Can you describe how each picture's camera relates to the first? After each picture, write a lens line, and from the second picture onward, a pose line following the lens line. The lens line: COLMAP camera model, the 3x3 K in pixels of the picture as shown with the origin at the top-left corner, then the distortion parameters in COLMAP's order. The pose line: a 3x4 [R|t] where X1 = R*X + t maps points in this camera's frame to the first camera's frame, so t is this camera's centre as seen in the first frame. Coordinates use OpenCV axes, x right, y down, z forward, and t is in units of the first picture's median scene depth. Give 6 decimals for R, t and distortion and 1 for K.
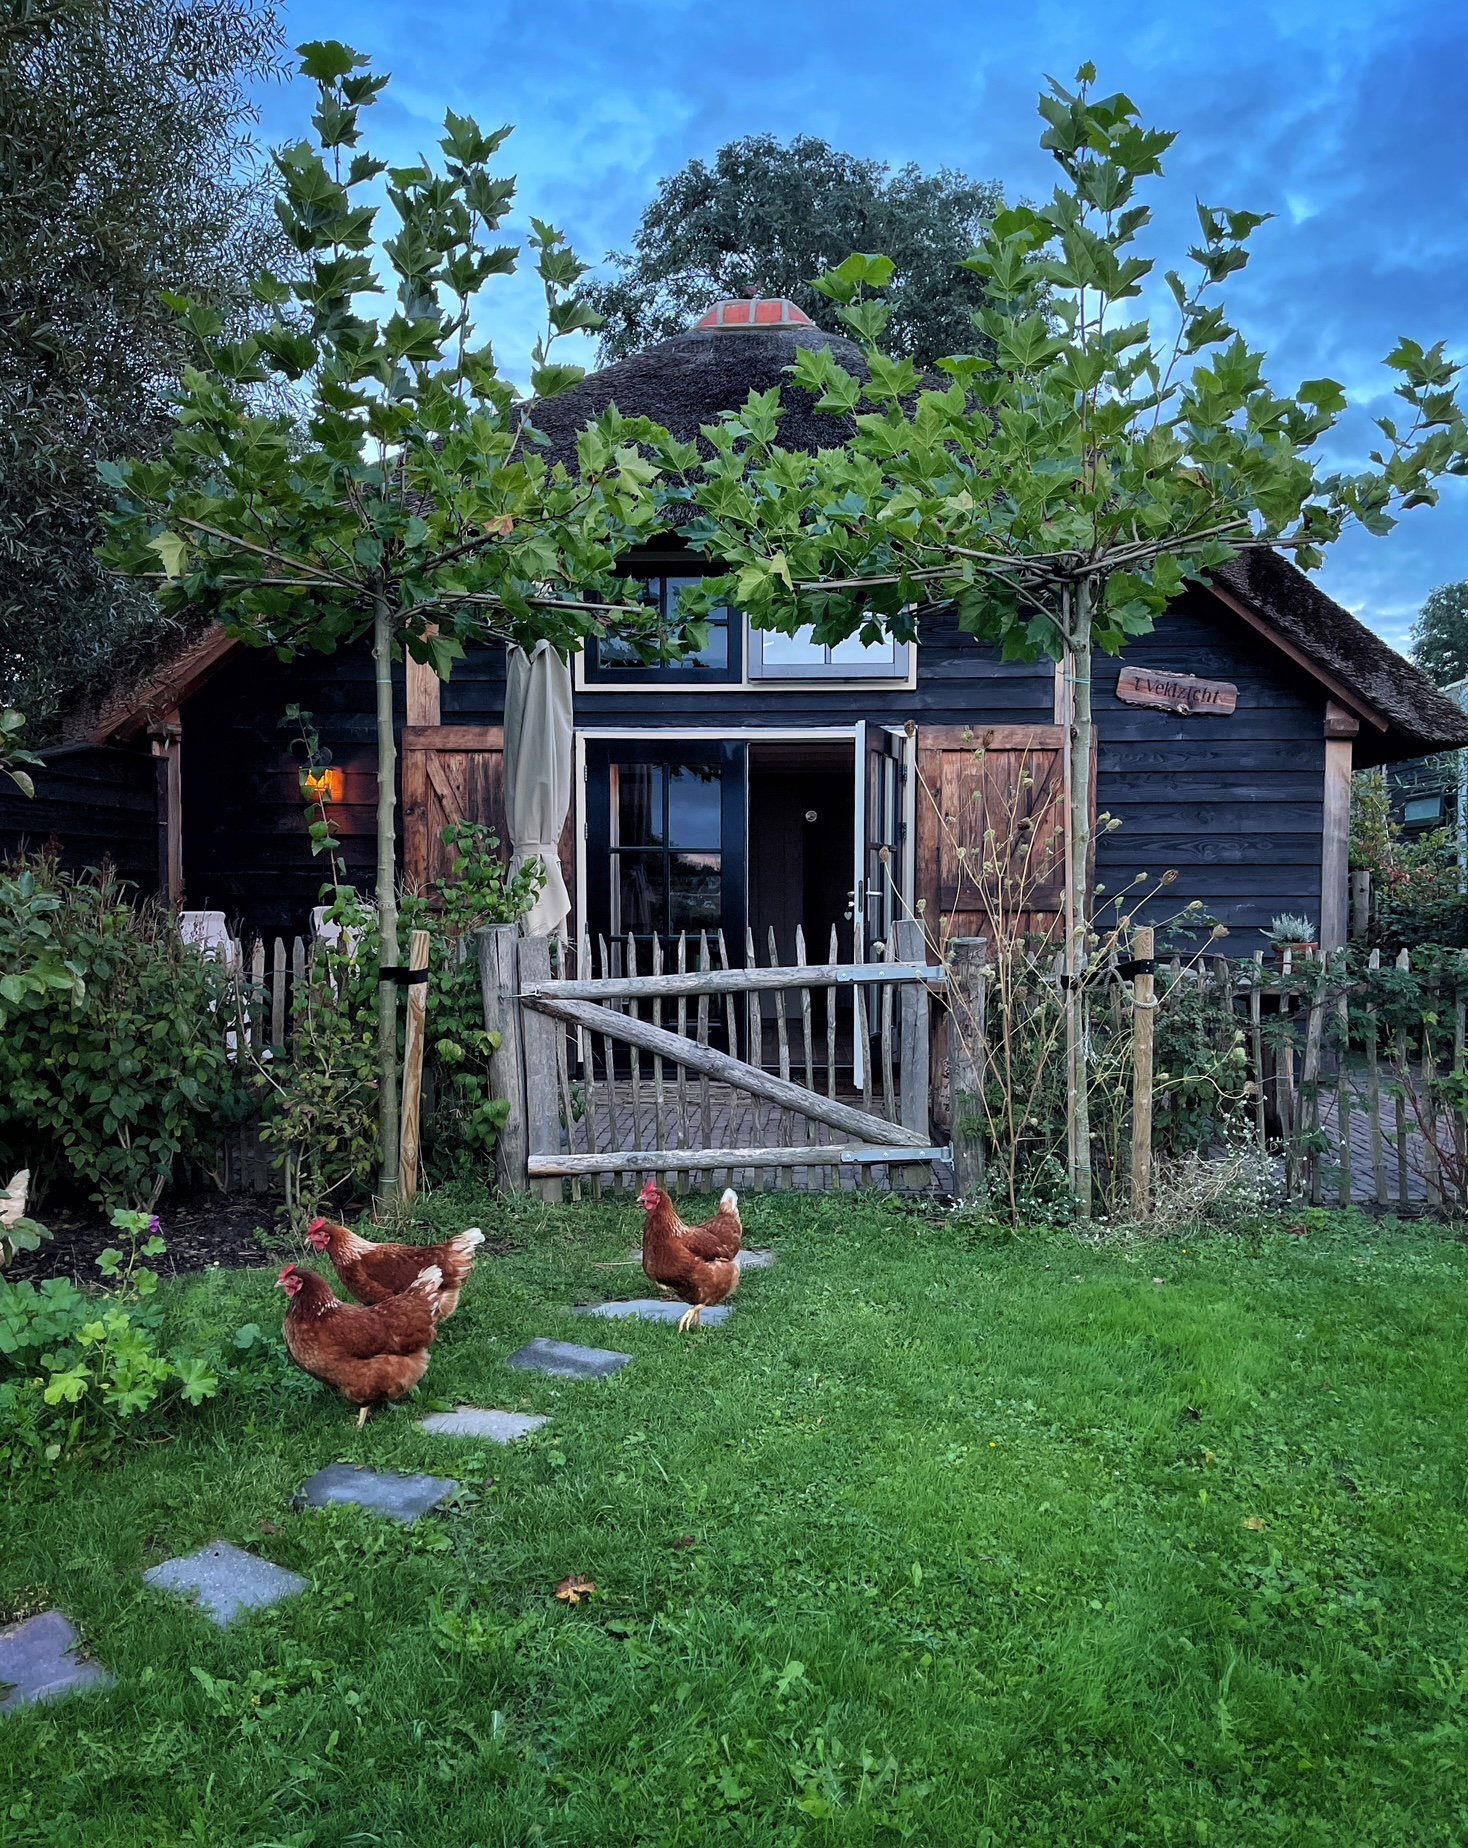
lens RADIAL K [[1381.5, 0, 734.9], [0, 1381.5, 919.4], [0, 0, 1]] dist [-0.002671, -0.000877]
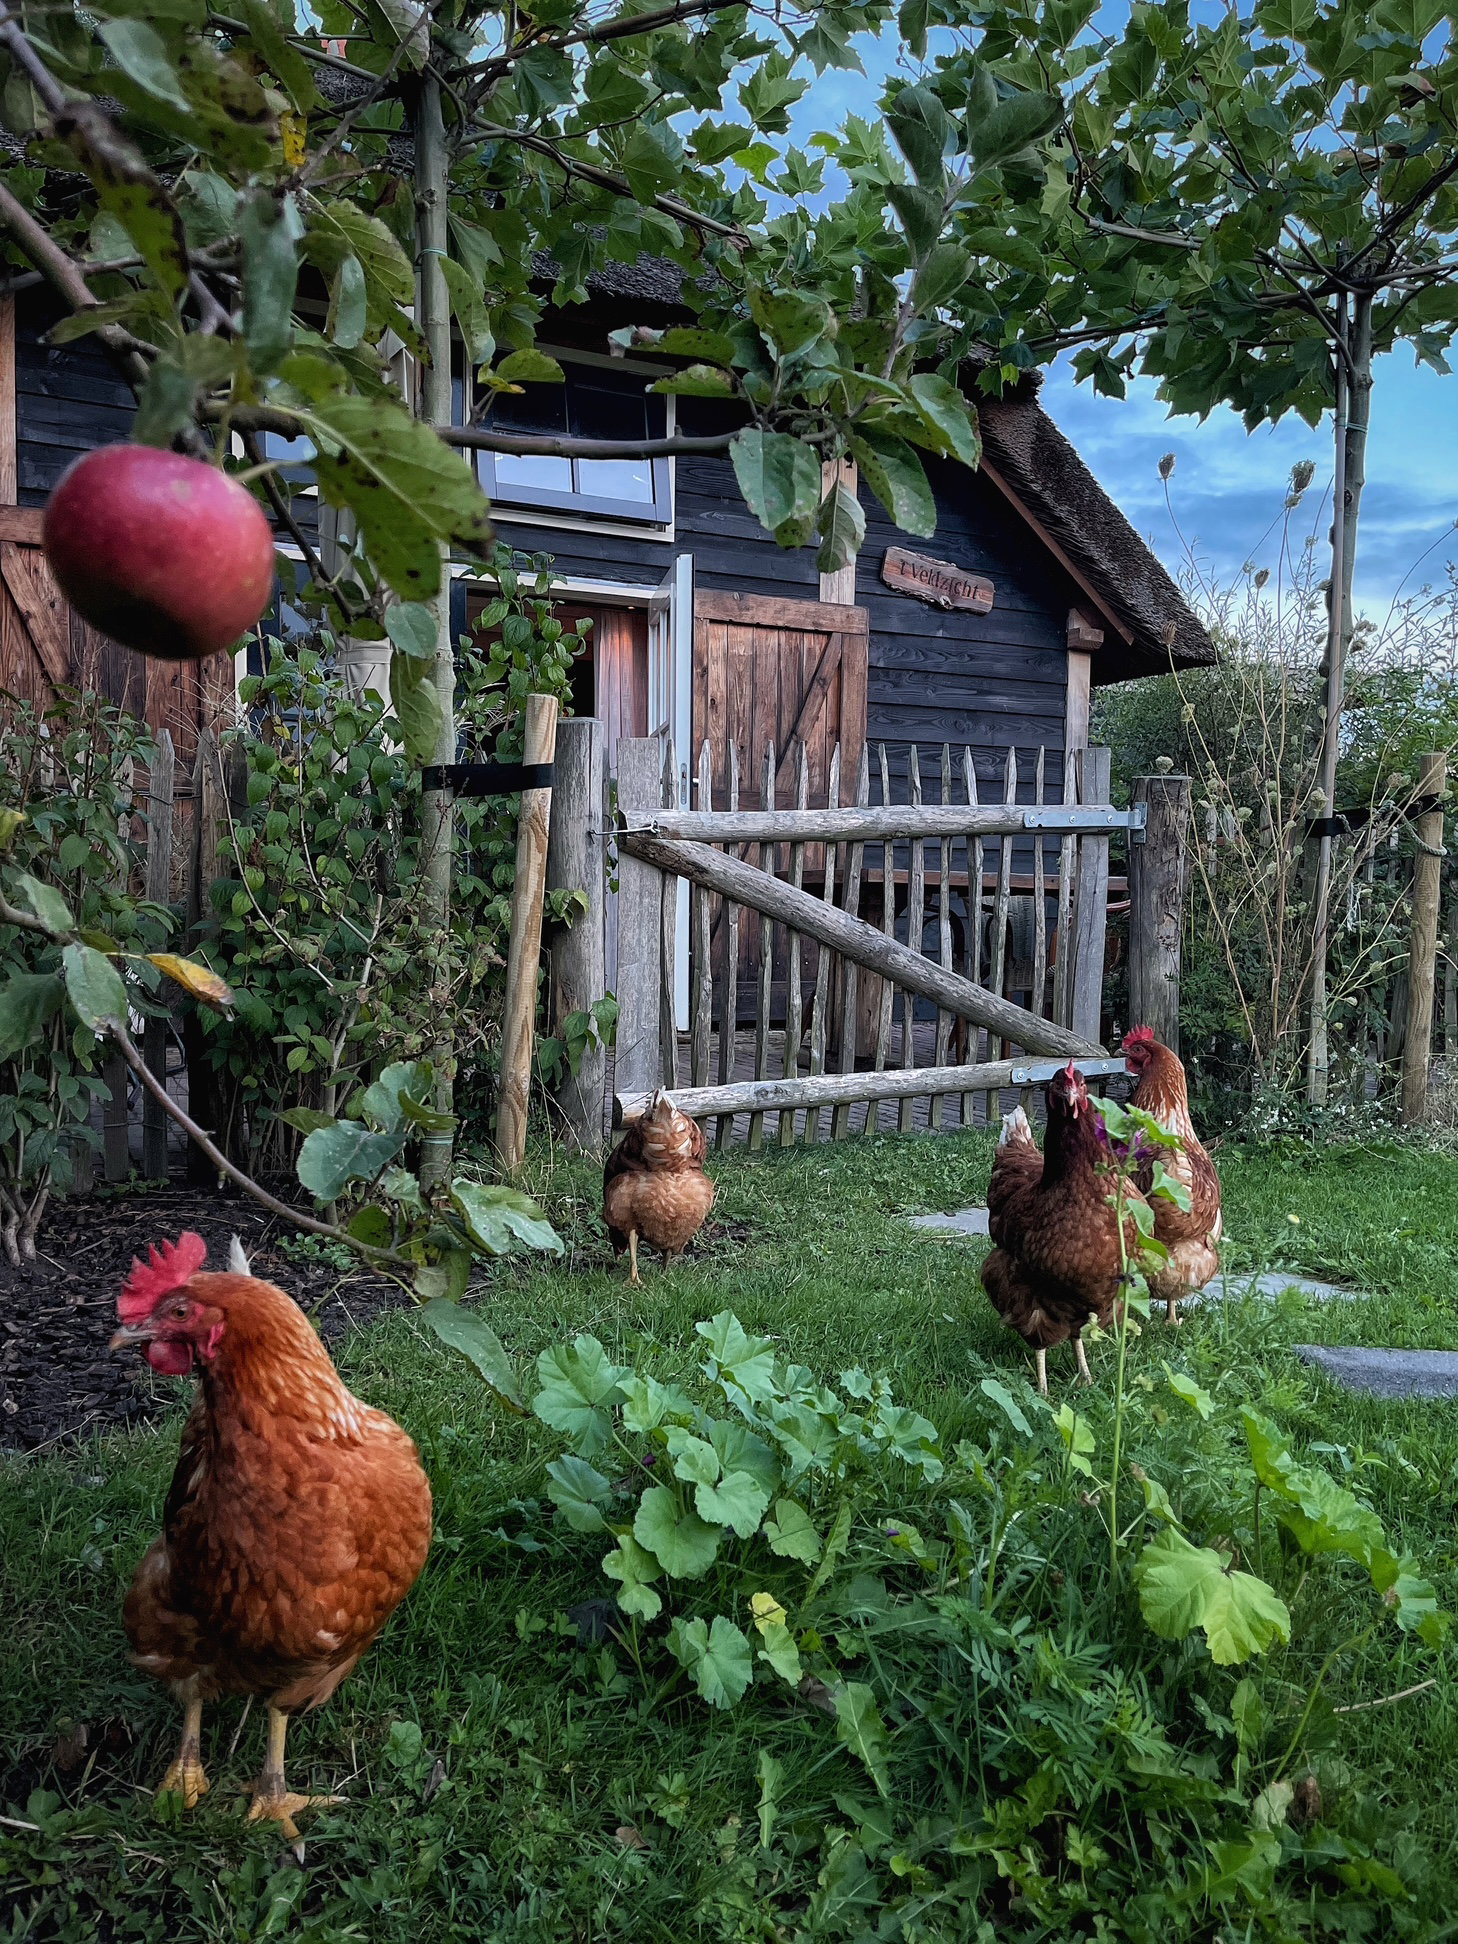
lens RADIAL K [[1429.3, 0, 729.5], [0, 1429.3, 978.4], [0, 0, 1]] dist [0.001602, -0.000896]
pose [[0.887366, -0.016563, 0.460769, -0.239802], [-0.002660, 0.999154, 0.041040, 0.055759], [-0.461059, -0.037643, 0.886571, 0.250628]]
